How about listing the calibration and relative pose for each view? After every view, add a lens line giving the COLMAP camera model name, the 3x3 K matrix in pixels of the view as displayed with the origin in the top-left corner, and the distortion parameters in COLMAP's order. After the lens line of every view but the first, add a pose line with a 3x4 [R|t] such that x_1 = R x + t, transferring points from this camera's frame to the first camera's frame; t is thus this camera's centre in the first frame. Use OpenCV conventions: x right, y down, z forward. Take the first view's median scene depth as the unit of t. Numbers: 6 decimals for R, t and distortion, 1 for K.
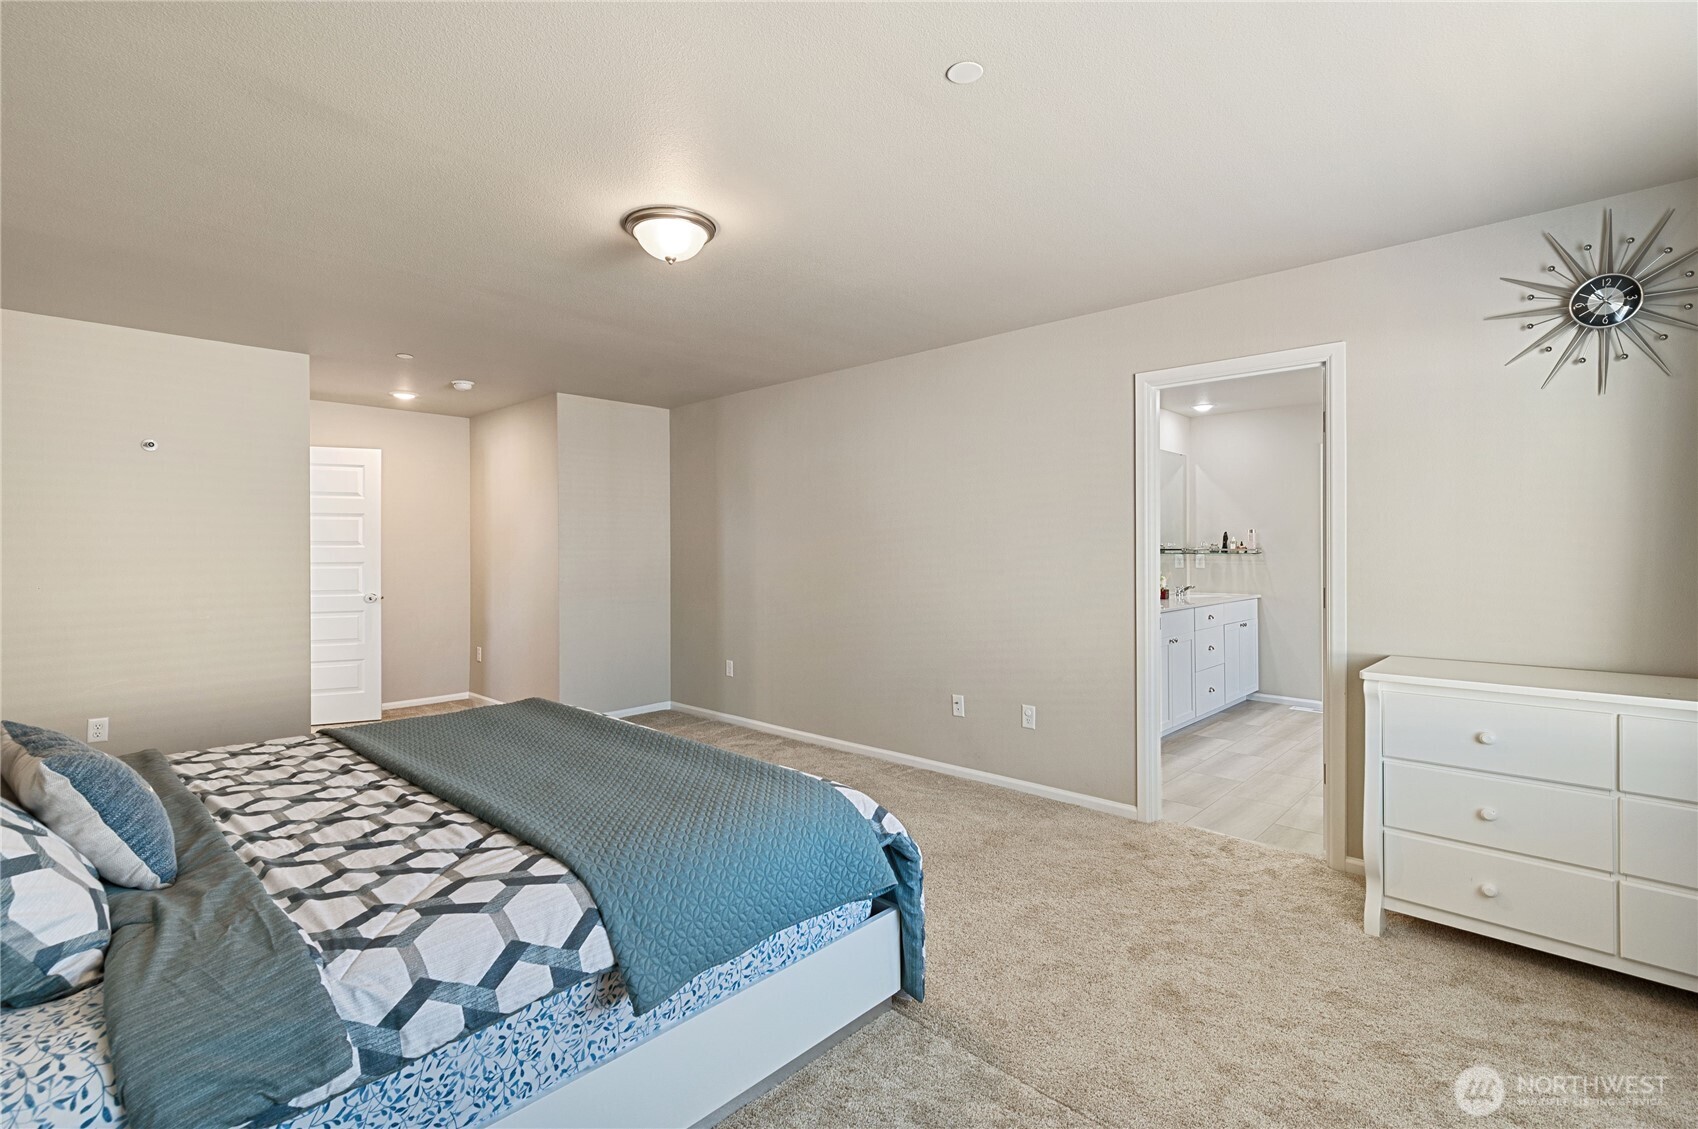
lens RADIAL K [[767.7, 0, 850.7], [0, 767.7, 556.1], [0, 0, 1]] dist [-0.001752, -0.000320]
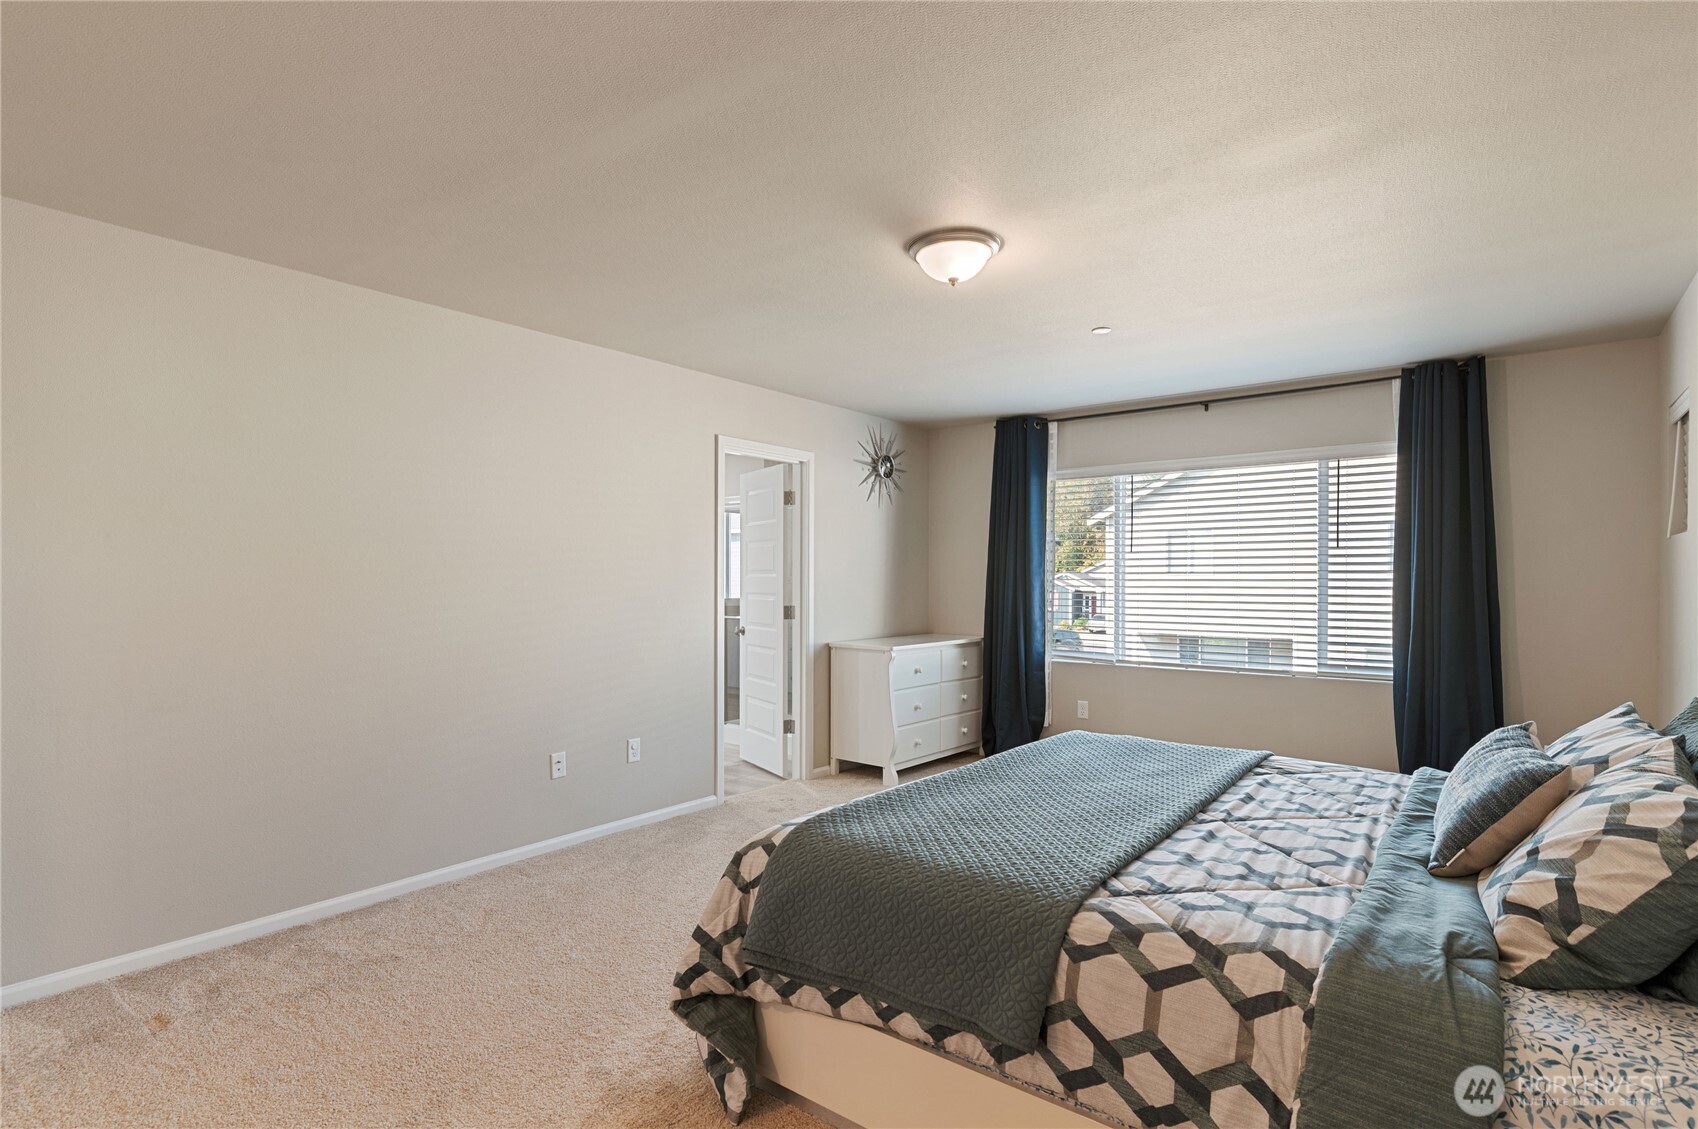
lens RADIAL K [[809.2, 0, 847.1], [0, 809.2, 562.3], [0, 0, 1]] dist [0.002247, -0.000487]
pose [[-0.090264, 0.031417, 0.995422, -1.254256], [0.009088, 0.999487, -0.030721, 0.010231], [-0.995876, 0.006273, -0.090503, 1.261120]]
